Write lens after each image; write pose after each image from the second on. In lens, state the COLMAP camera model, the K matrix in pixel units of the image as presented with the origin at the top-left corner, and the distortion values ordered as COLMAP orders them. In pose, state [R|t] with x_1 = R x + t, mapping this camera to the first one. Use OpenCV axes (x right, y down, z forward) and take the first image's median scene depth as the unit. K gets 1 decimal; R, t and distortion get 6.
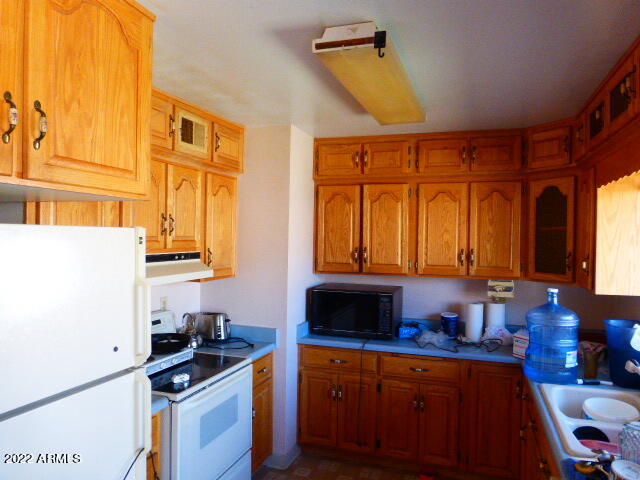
lens RADIAL K [[456.3, 0, 323.1], [0, 456.3, 240.6], [0, 0, 1]] dist [-0.026864, 0.005160]
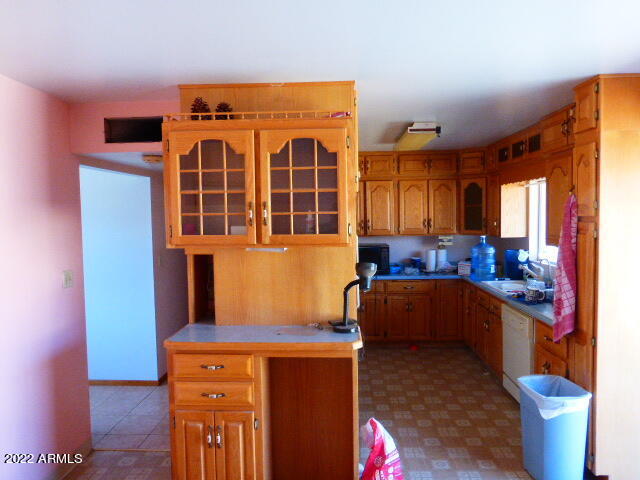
lens RADIAL K [[456.3, 0, 323.1], [0, 456.3, 240.6], [0, 0, 1]] dist [-0.026864, 0.005160]
pose [[0.957955, -0.048825, 0.282734, -0.574828], [0.035221, 0.997973, 0.053002, -0.003866], [-0.284748, -0.040815, 0.957733, -0.568260]]
